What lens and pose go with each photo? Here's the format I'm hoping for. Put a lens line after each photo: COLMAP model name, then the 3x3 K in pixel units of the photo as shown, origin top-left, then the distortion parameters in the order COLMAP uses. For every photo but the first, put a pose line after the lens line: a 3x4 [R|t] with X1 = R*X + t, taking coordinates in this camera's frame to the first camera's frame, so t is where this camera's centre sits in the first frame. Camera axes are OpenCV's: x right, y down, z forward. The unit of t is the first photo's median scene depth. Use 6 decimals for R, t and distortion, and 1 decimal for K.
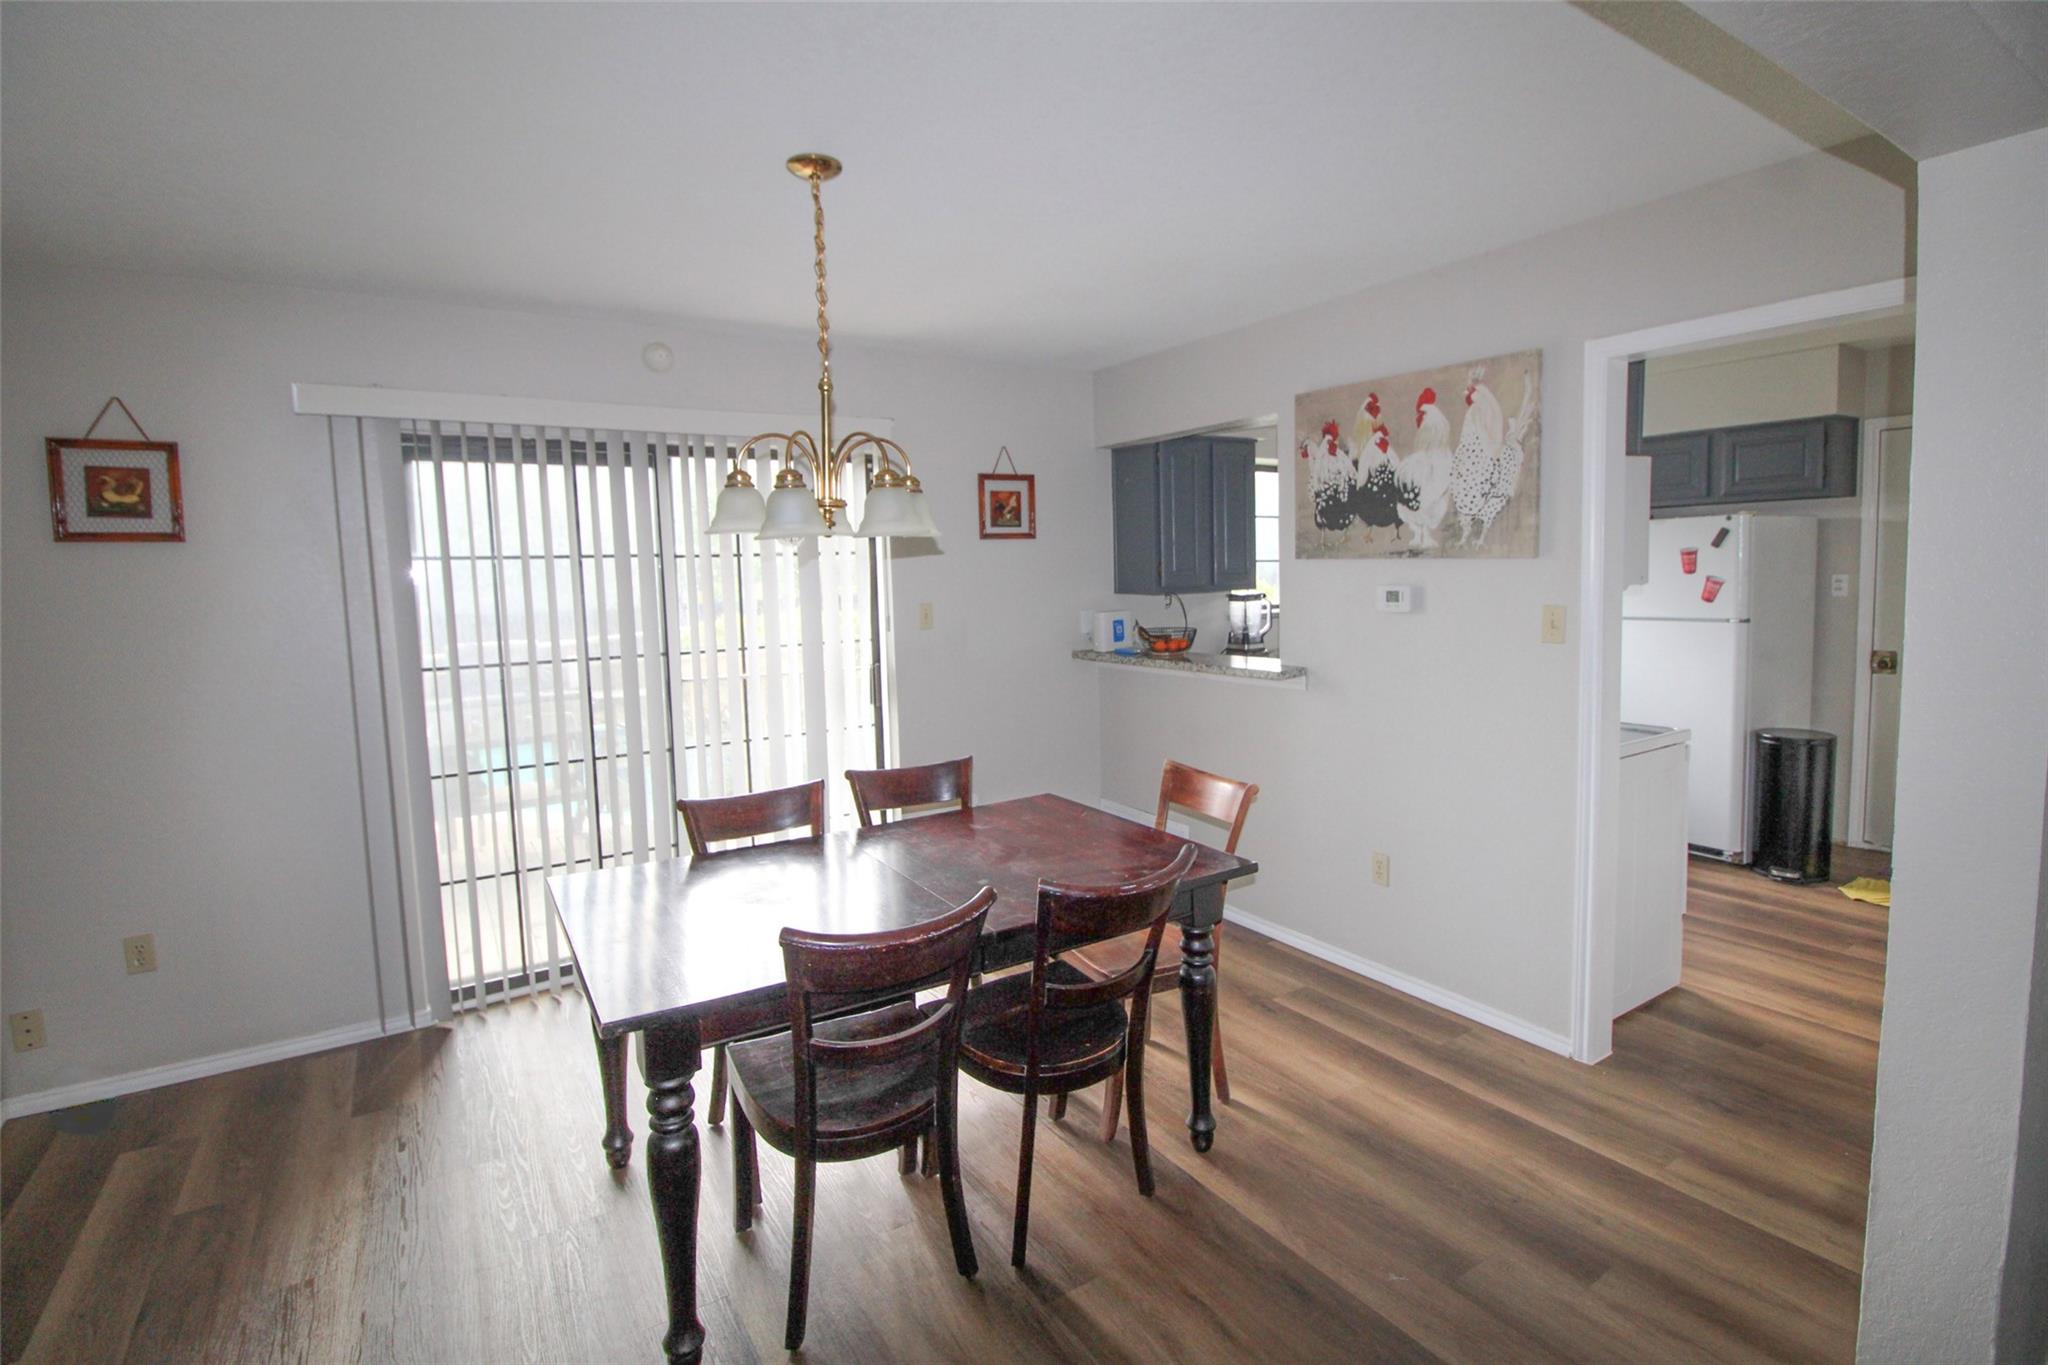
lens RADIAL K [[965.5, 0, 1024.0], [0, 965.5, 682.5], [0, 0, 1]] dist [-0.000052, -0.000112]
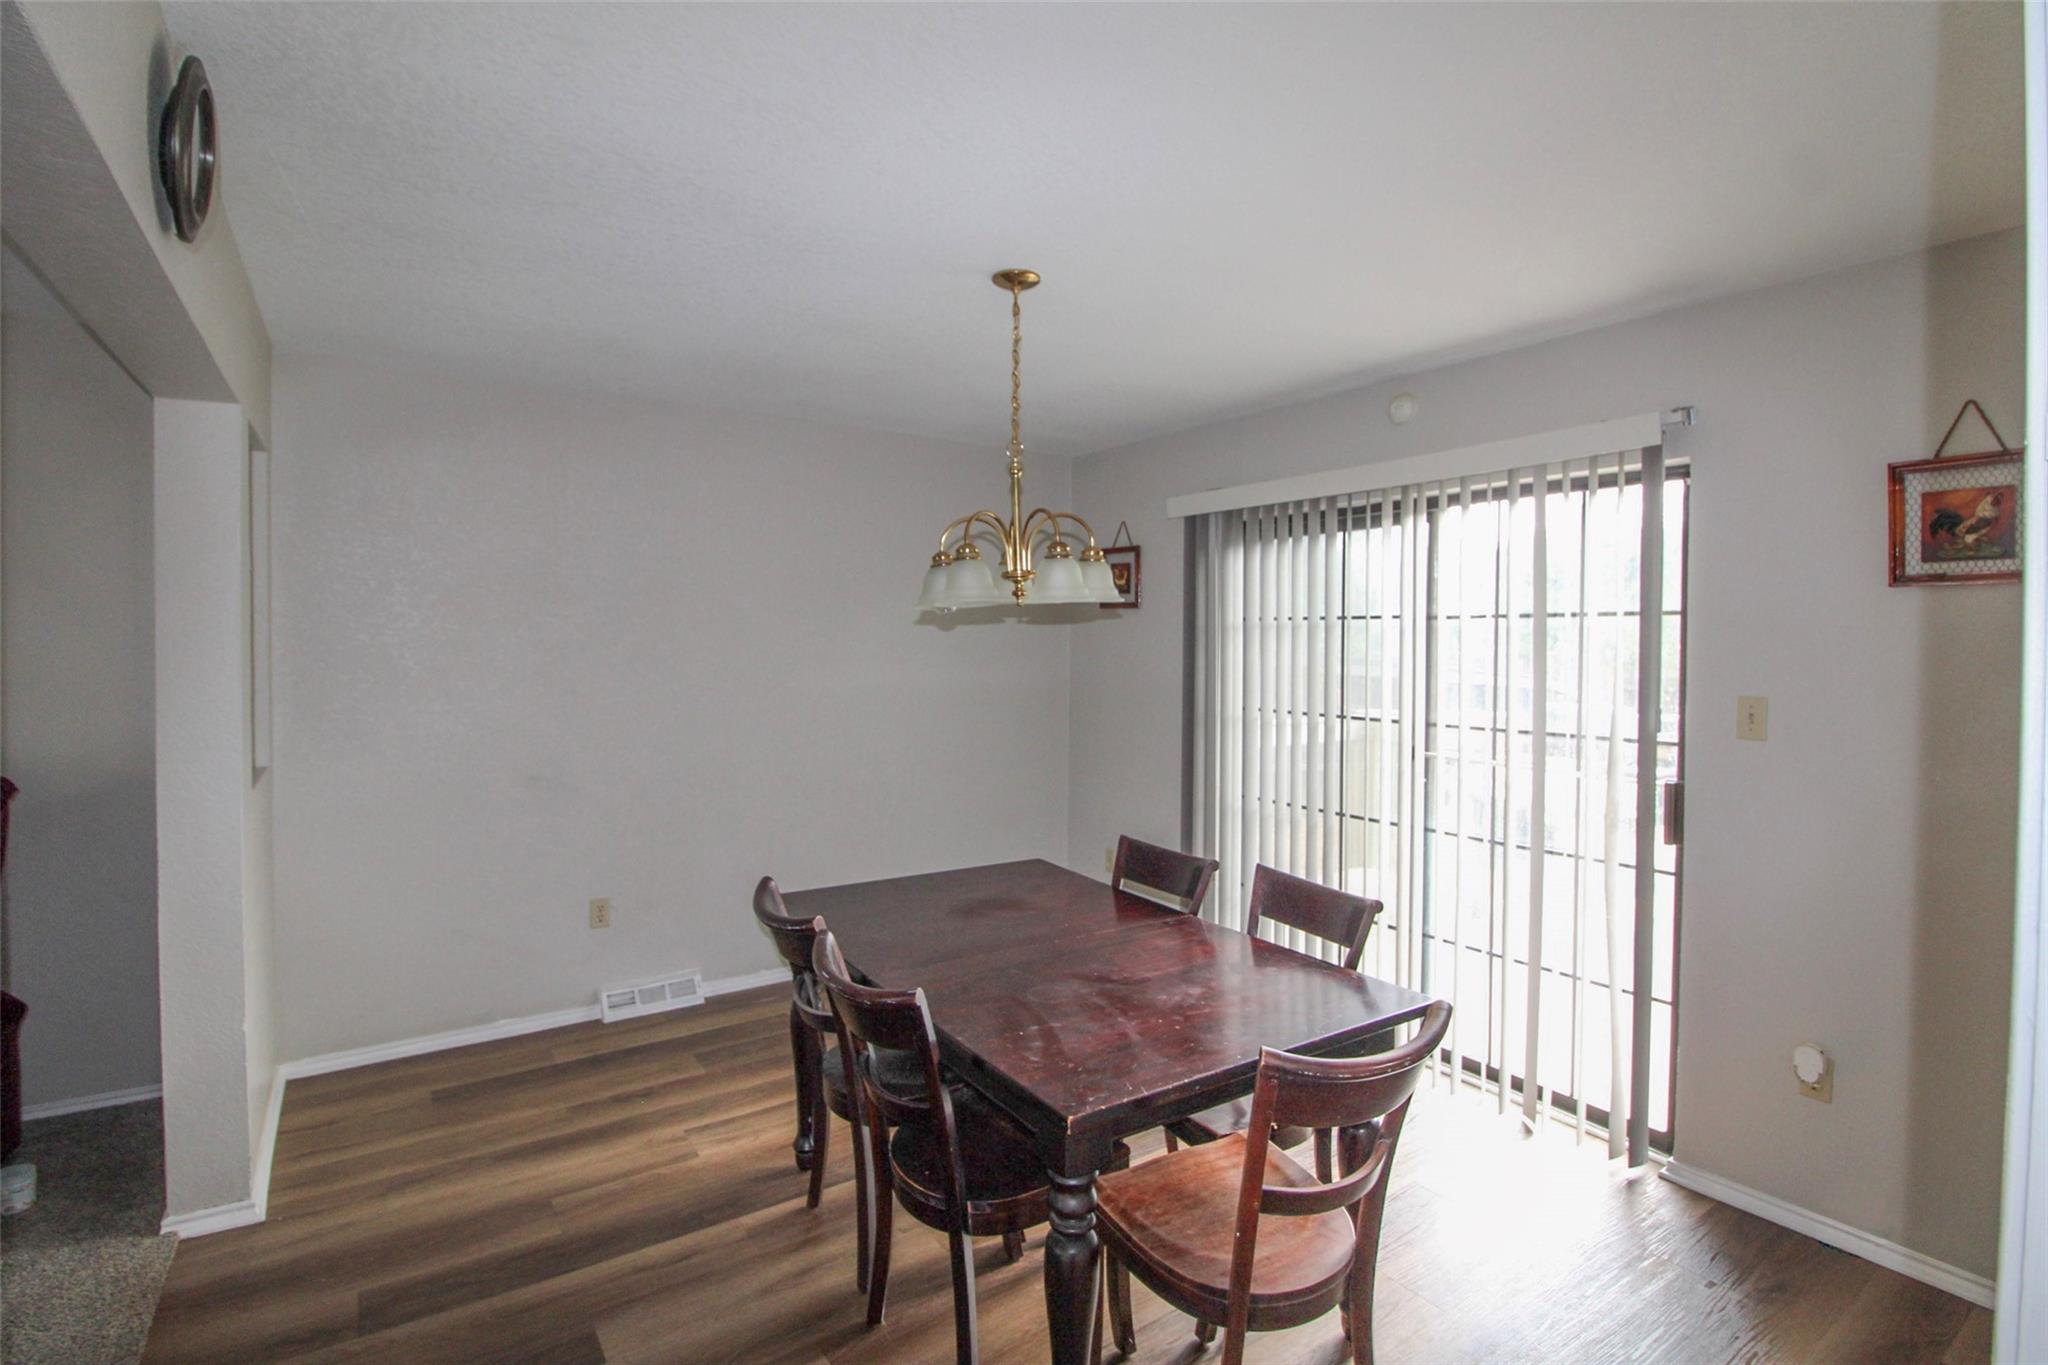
lens RADIAL K [[1030.3, 0, 1020.3], [0, 1030.3, 635.1], [0, 0, 1]] dist [0.002243, 0.000176]
pose [[-0.005424, 0.027035, -0.999620, 0.673720], [-0.118190, 0.992611, 0.027487, -0.104539], [0.992976, 0.118294, -0.002189, 0.684312]]
